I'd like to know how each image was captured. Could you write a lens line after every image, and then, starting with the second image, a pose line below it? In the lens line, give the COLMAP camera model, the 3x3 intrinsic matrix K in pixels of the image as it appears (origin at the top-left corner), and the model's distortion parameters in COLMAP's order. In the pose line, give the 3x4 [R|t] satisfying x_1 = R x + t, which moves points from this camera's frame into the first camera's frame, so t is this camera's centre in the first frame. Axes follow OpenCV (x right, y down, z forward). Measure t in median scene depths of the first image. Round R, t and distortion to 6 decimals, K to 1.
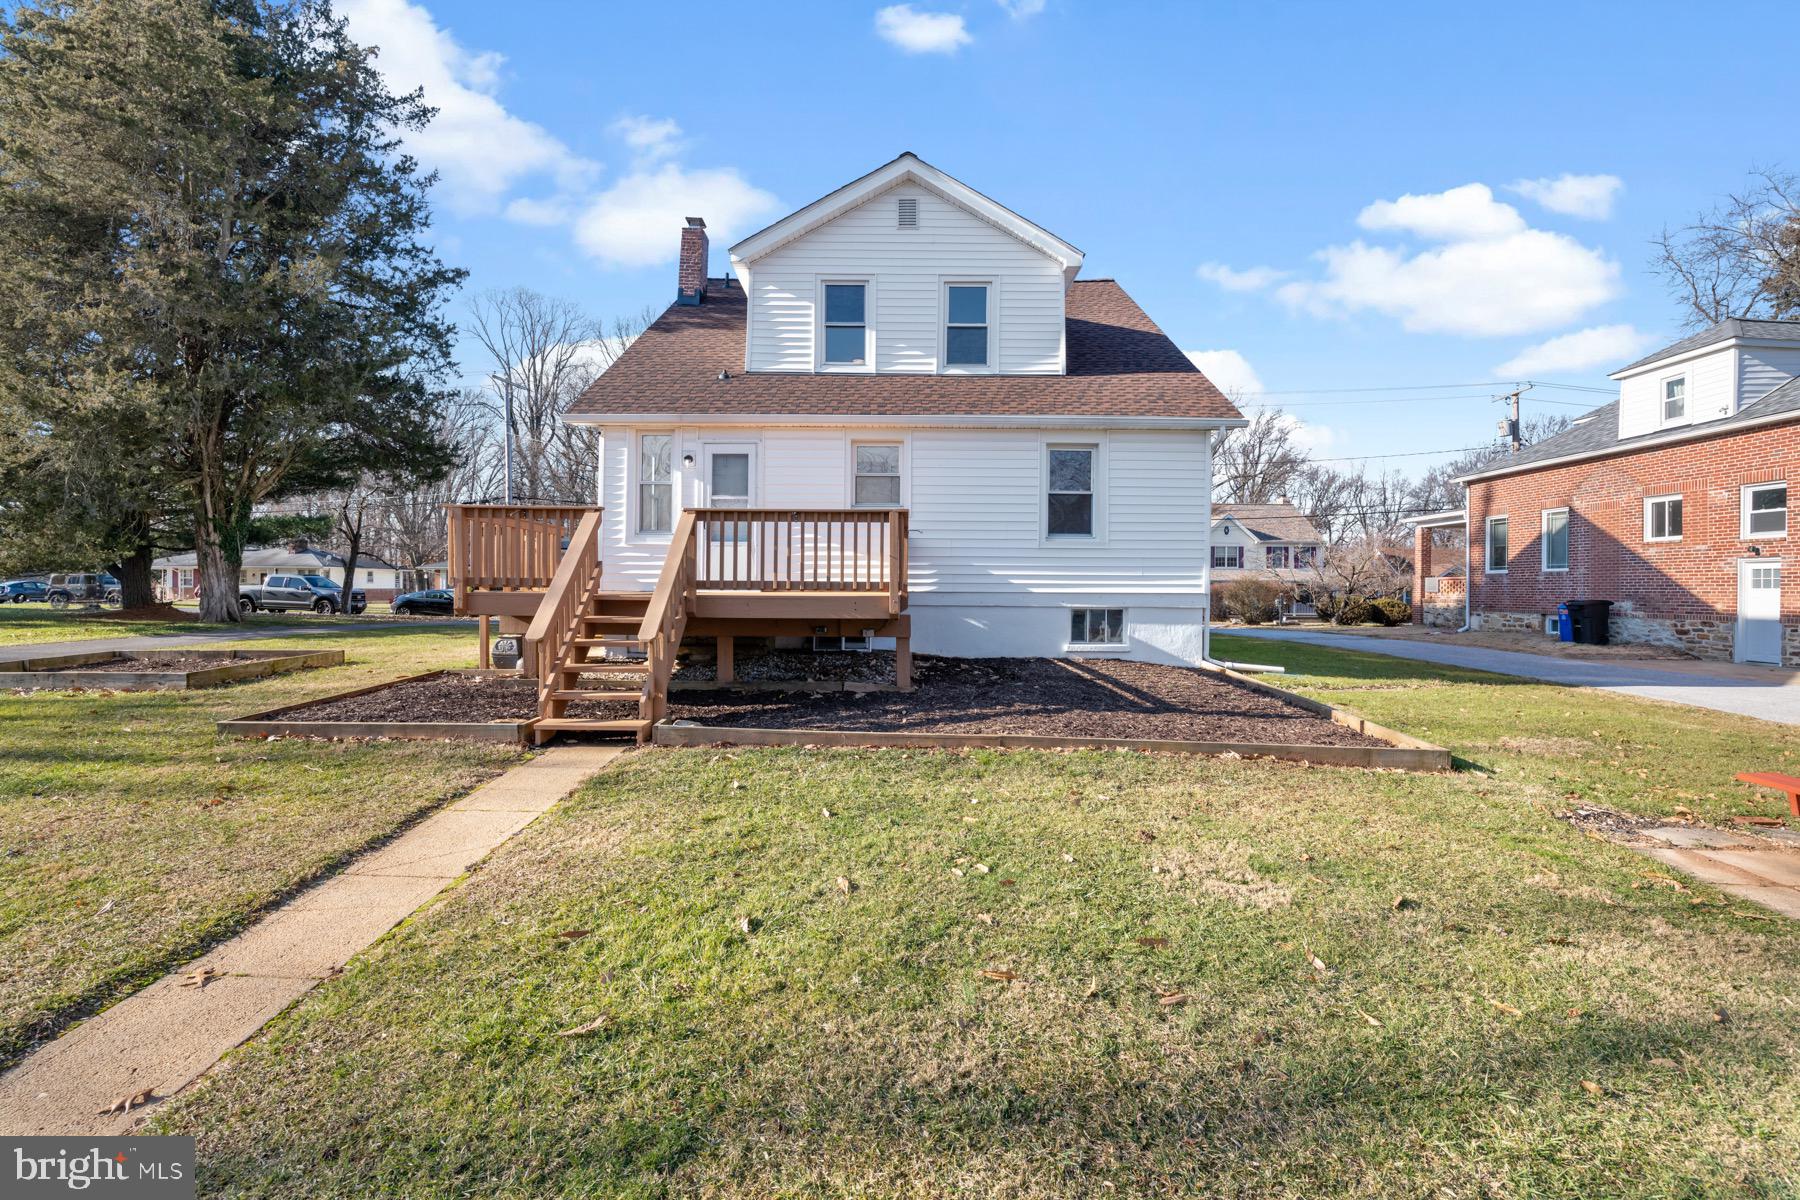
lens RADIAL K [[866.0, 0, 900.0], [0, 866.0, 600.0], [0, 0, 1]] dist [0.003715, 0.000601]
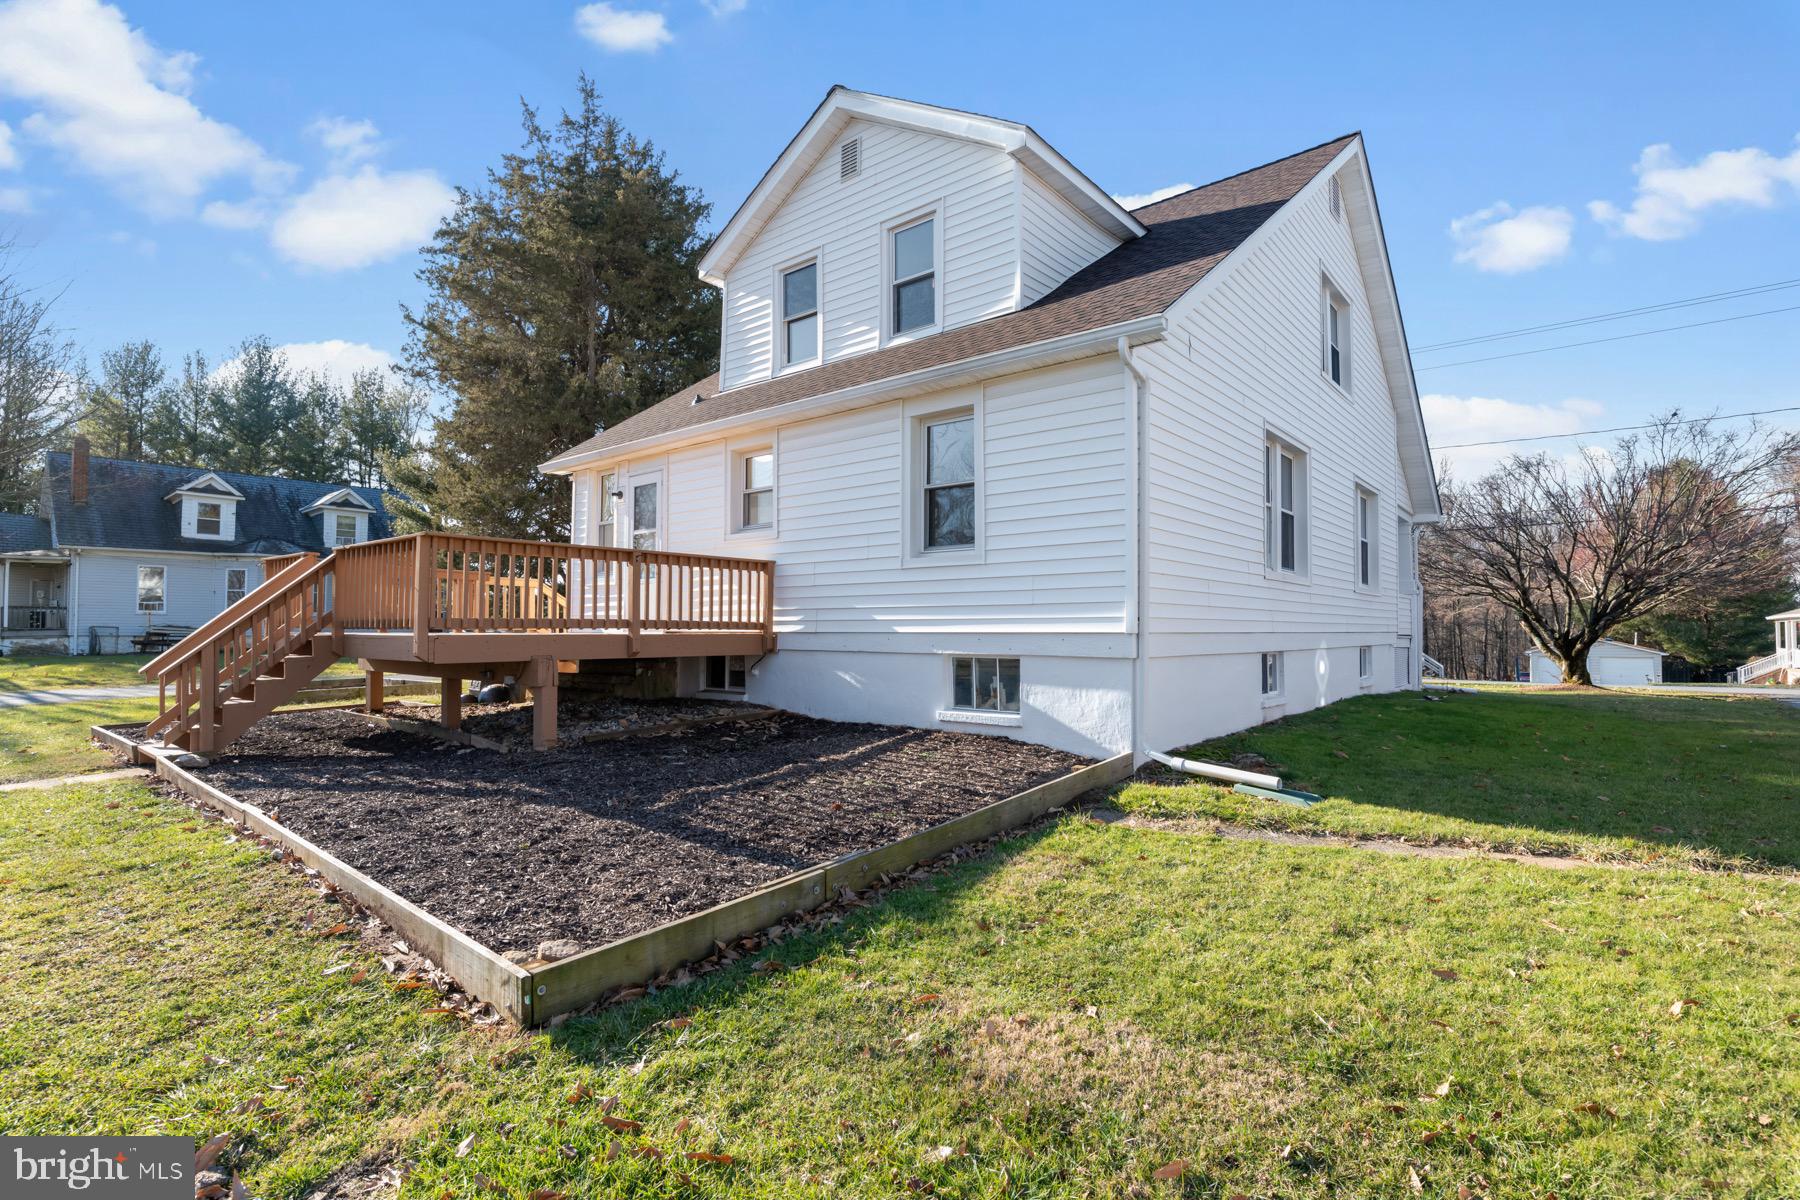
lens RADIAL K [[866.0, 0, 900.0], [0, 866.0, 600.0], [0, 0, 1]] dist [0.003715, 0.000601]
pose [[0.777090, -0.029823, -0.628683, 0.585933], [-0.000061, 0.998873, -0.047459, -0.001970], [0.629390, 0.036918, 0.776212, 0.457921]]
